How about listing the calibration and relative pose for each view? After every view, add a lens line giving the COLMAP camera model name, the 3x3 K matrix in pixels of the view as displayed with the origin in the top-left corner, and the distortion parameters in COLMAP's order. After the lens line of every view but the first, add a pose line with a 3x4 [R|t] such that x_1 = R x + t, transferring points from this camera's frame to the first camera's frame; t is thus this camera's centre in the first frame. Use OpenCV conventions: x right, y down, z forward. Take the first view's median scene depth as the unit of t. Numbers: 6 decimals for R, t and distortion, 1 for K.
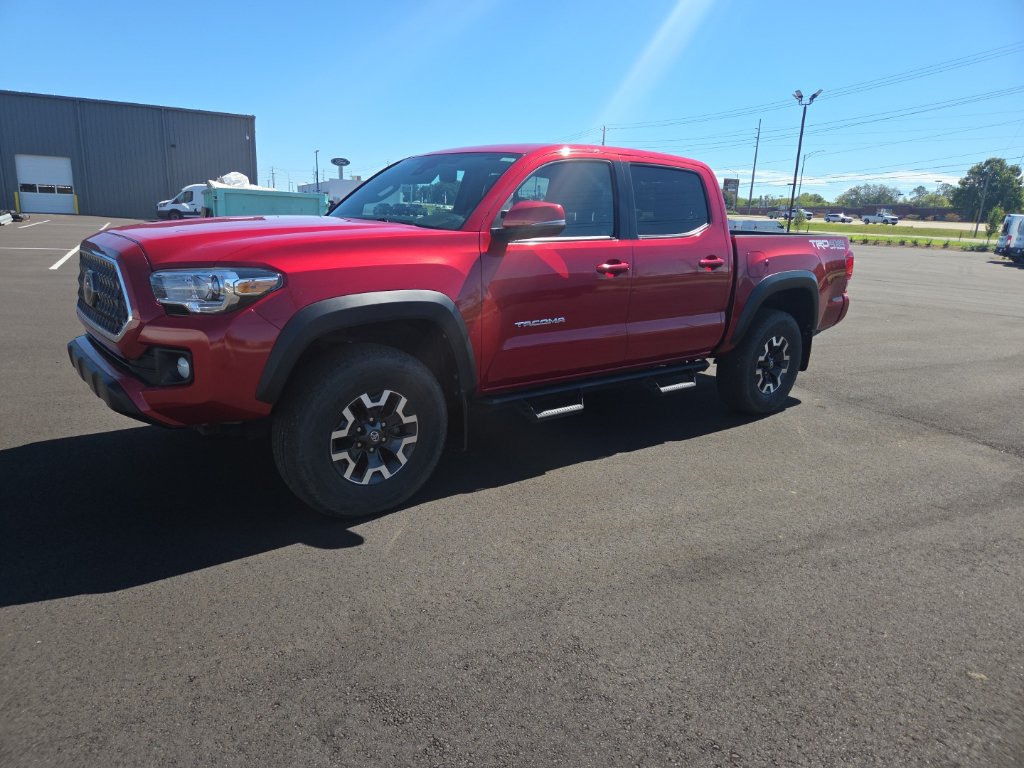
lens RADIAL K [[690.9, 0, 494.4], [0, 690.9, 380.7], [0, 0, 1]] dist [0.081083, -0.076033]
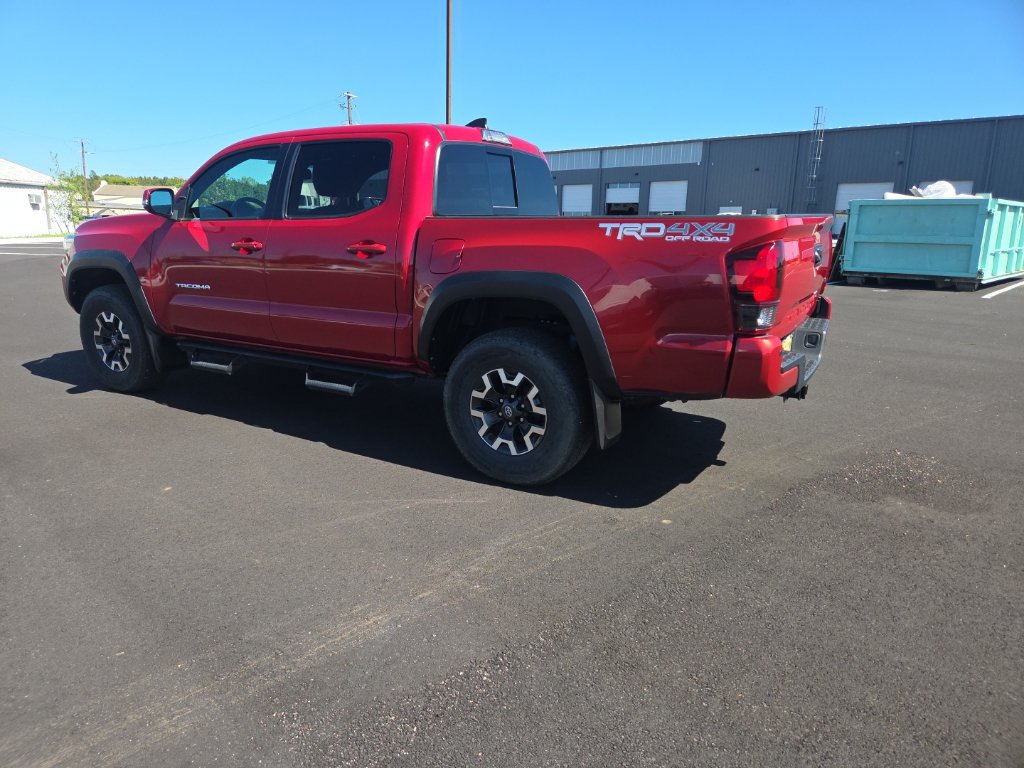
lens RADIAL K [[682.2, 0, 494.4], [0, 682.2, 378.8], [0, 0, 1]] dist [0.082610, -0.074085]
pose [[0.335600, 0.177587, -0.925114, 1.309274], [-0.213989, 0.970767, 0.108723, -0.160444], [0.917377, 0.161477, 0.363791, 0.989971]]
